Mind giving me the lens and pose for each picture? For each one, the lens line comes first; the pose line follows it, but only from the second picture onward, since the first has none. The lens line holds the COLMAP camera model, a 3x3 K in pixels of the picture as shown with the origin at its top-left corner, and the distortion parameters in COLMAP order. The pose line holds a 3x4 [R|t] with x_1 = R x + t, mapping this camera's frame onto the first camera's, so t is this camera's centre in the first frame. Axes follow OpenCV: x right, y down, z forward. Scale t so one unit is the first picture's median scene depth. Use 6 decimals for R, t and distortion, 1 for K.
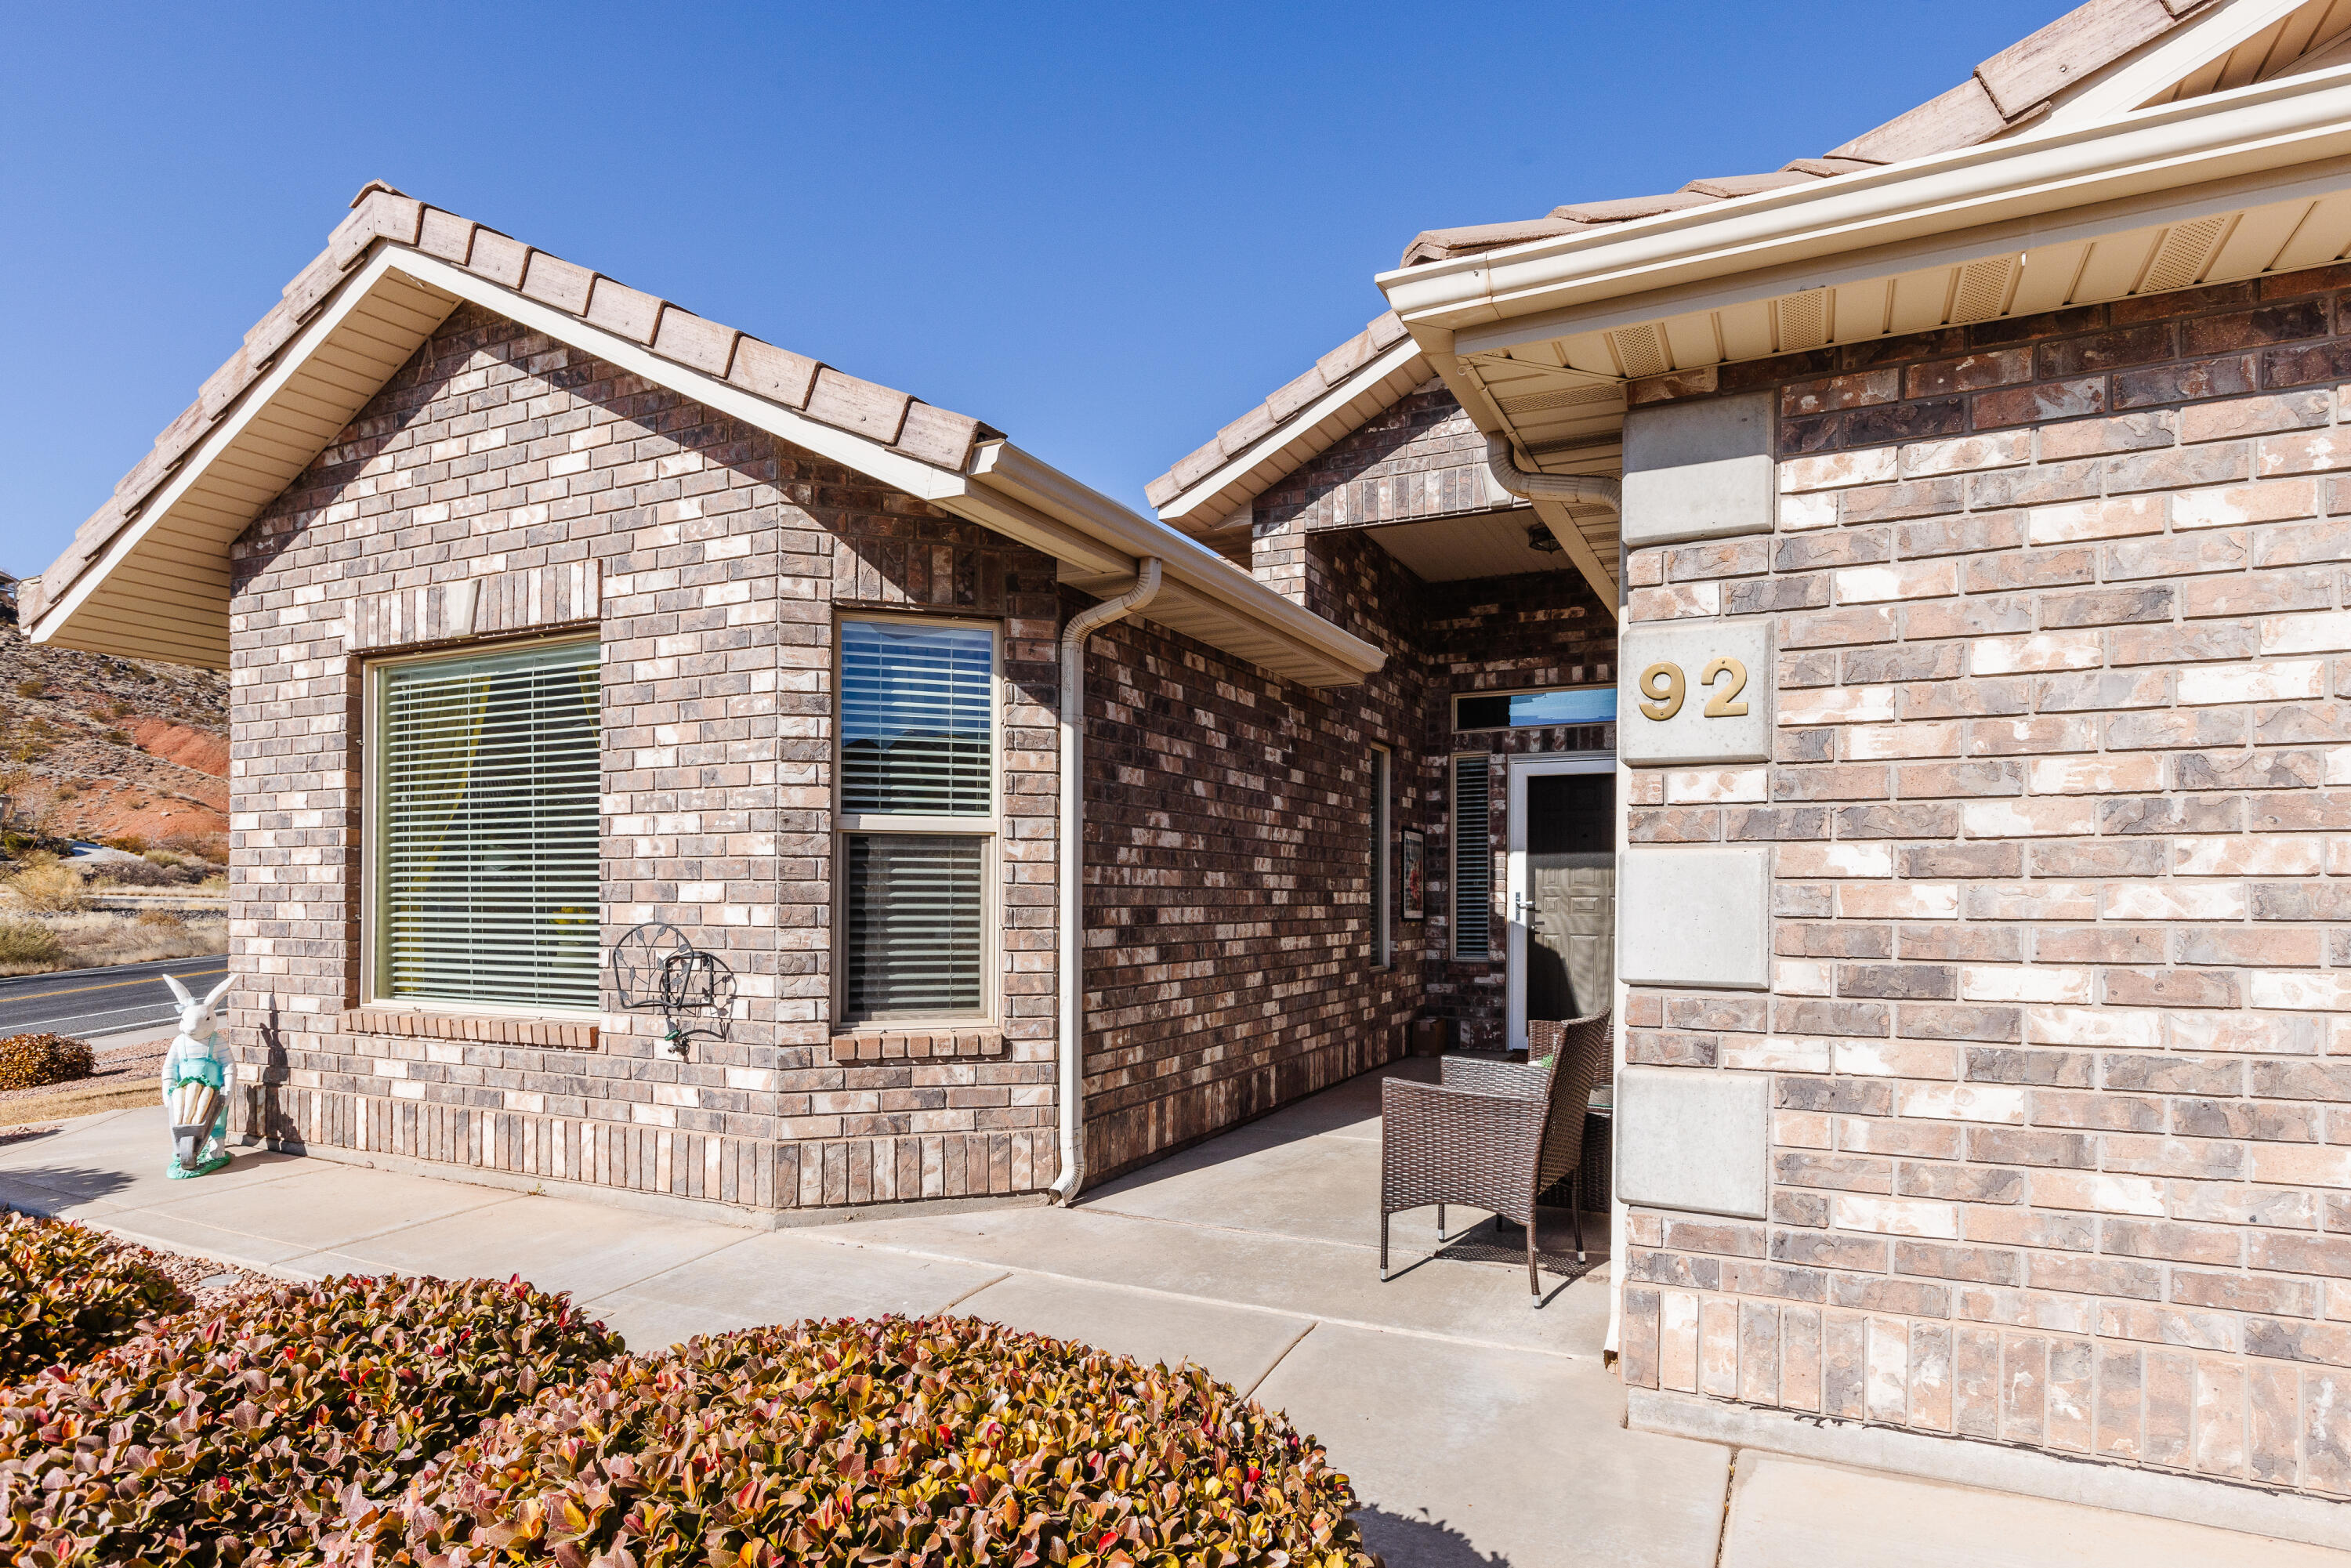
lens RADIAL K [[1296.3, 0, 1175.4], [0, 1296.3, 896.9], [0, 0, 1]] dist [-0.000646, -0.000151]
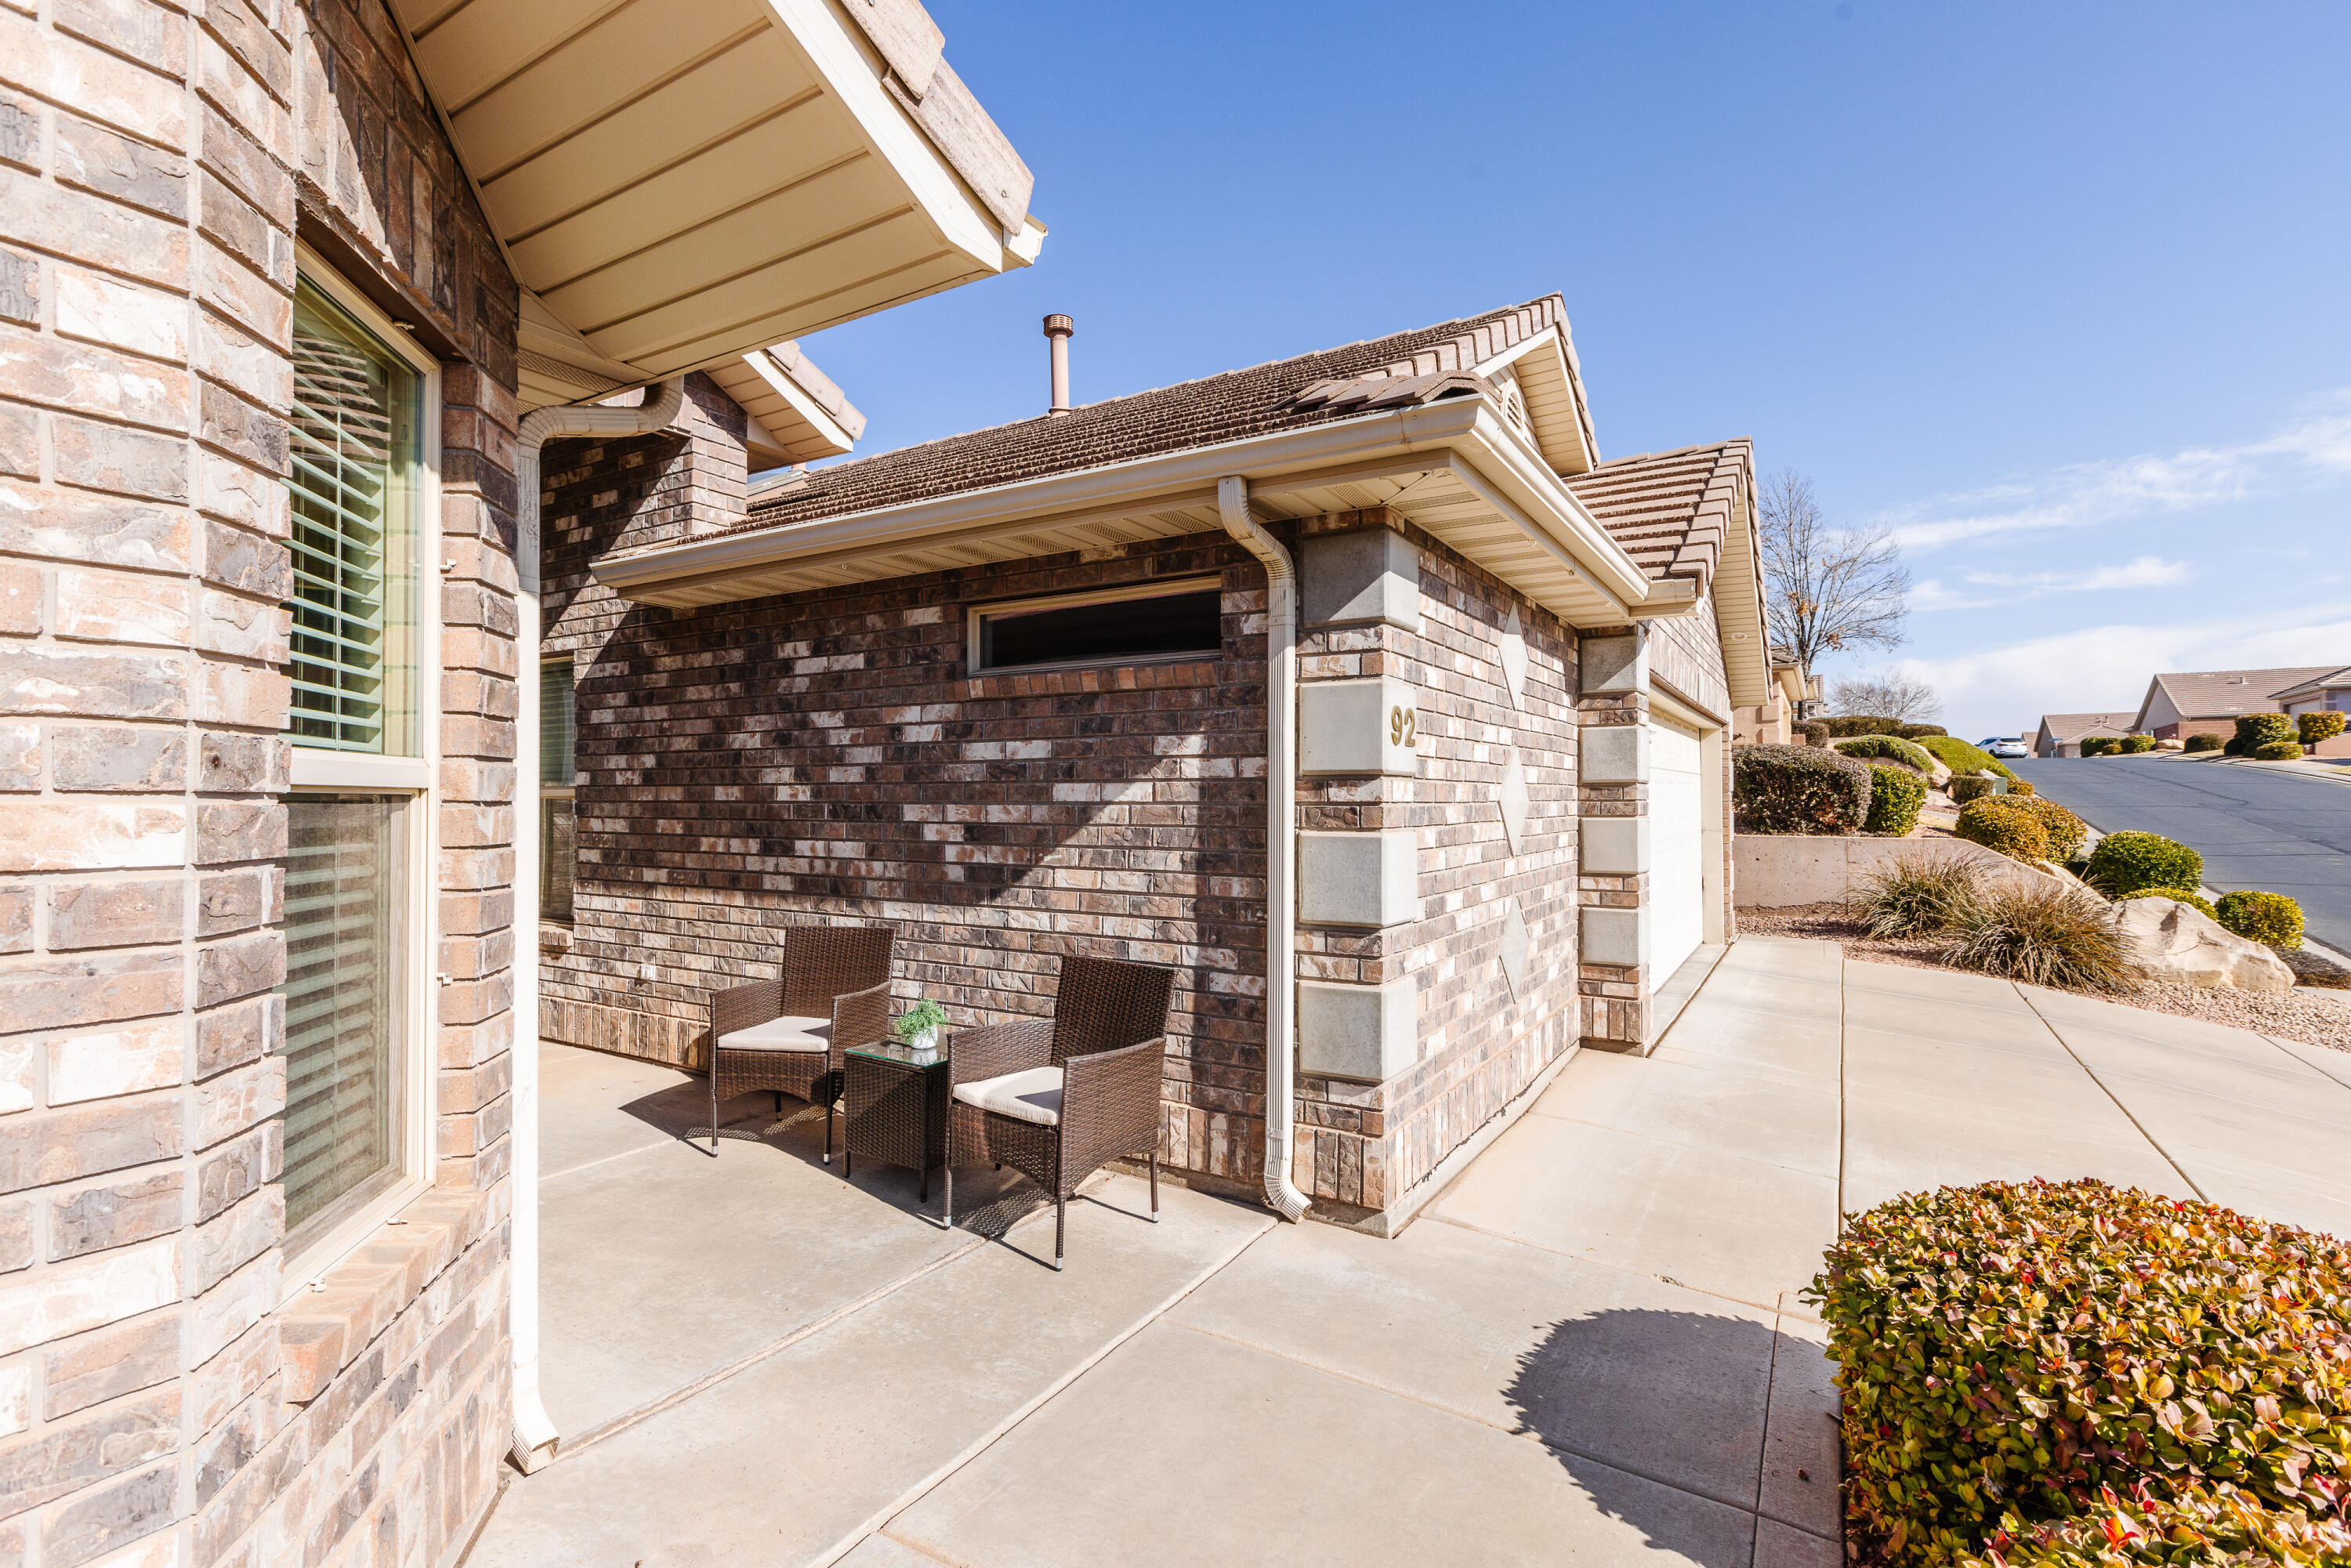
lens RADIAL K [[1094.3, 0, 1175.5], [0, 1094.3, 784.0], [0, 0, 1]] dist [0.001497, 0.000153]
pose [[0.089185, 0.011138, 0.995953, -0.936273], [-0.000582, 0.999938, -0.011131, -0.082525], [-0.996015, 0.000413, 0.089186, 1.205356]]
